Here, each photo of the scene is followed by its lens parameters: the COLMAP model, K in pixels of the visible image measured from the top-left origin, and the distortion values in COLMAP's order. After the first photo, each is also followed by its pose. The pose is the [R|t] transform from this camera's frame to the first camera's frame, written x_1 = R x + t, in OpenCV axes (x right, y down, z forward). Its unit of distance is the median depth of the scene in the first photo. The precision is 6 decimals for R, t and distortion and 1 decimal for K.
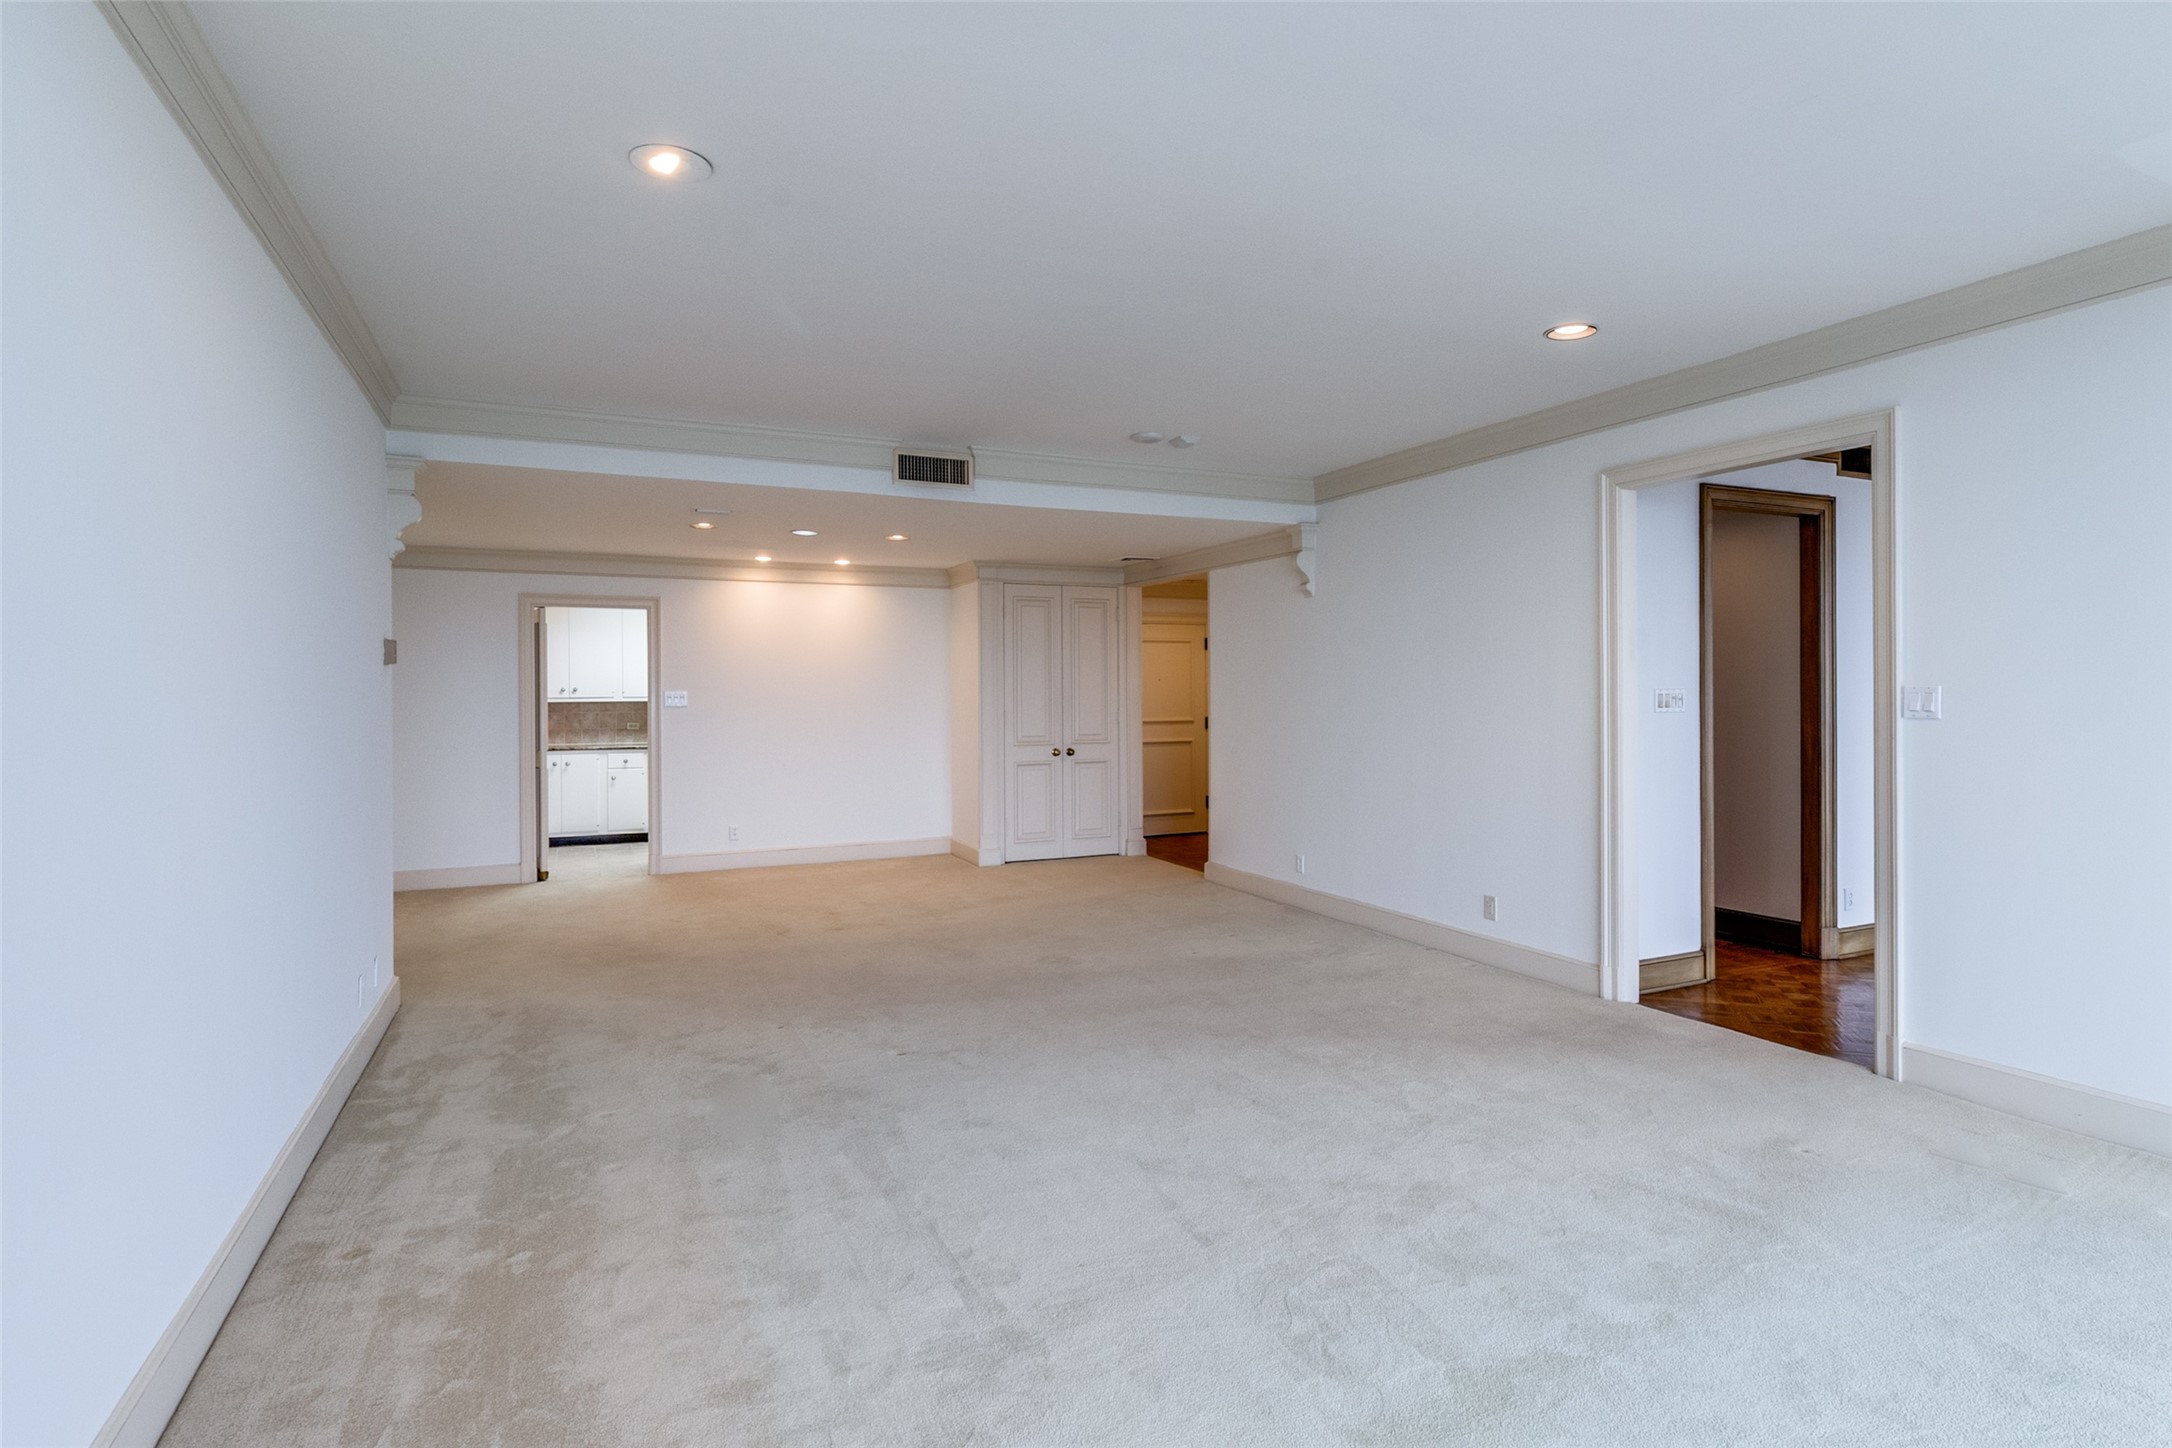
lens RADIAL K [[1074.6, 0, 1087.2], [0, 1074.6, 706.1], [0, 0, 1]] dist [0.007880, -0.003450]
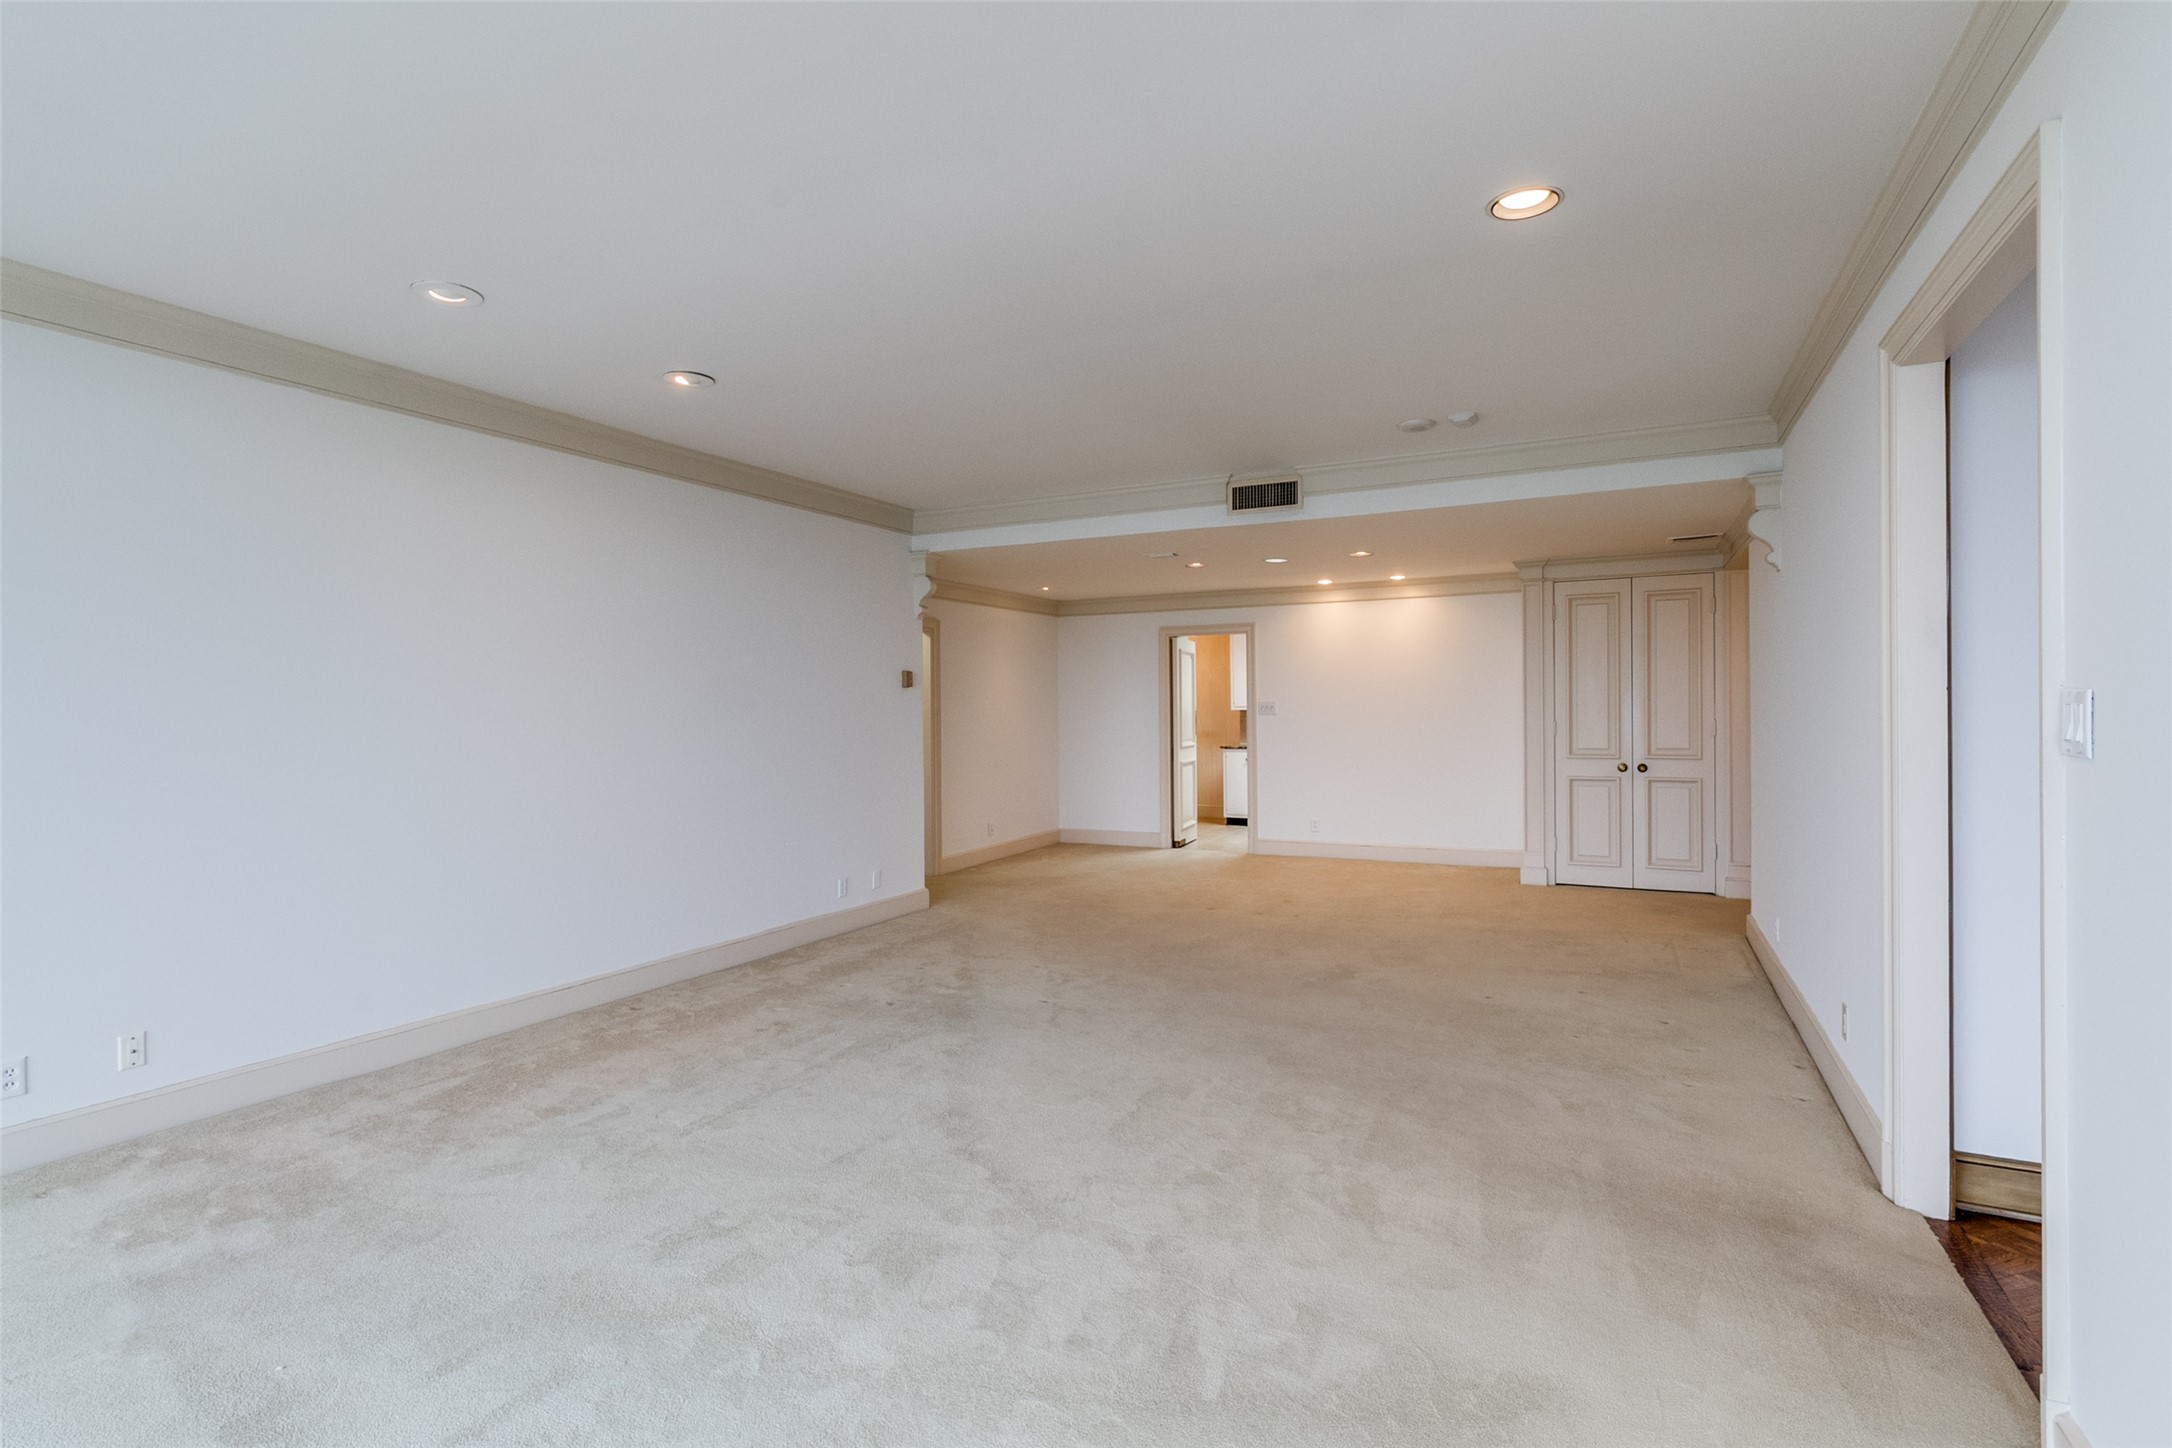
lens RADIAL K [[1023.4, 0, 1144.9], [0, 1023.4, 721.2], [0, 0, 1]] dist [0.003599, 0.002026]
pose [[0.643087, 0.009003, -0.765740, 0.395656], [-0.002444, 0.999950, 0.009704, -0.002479], [0.765789, -0.004369, 0.643077, 0.172083]]
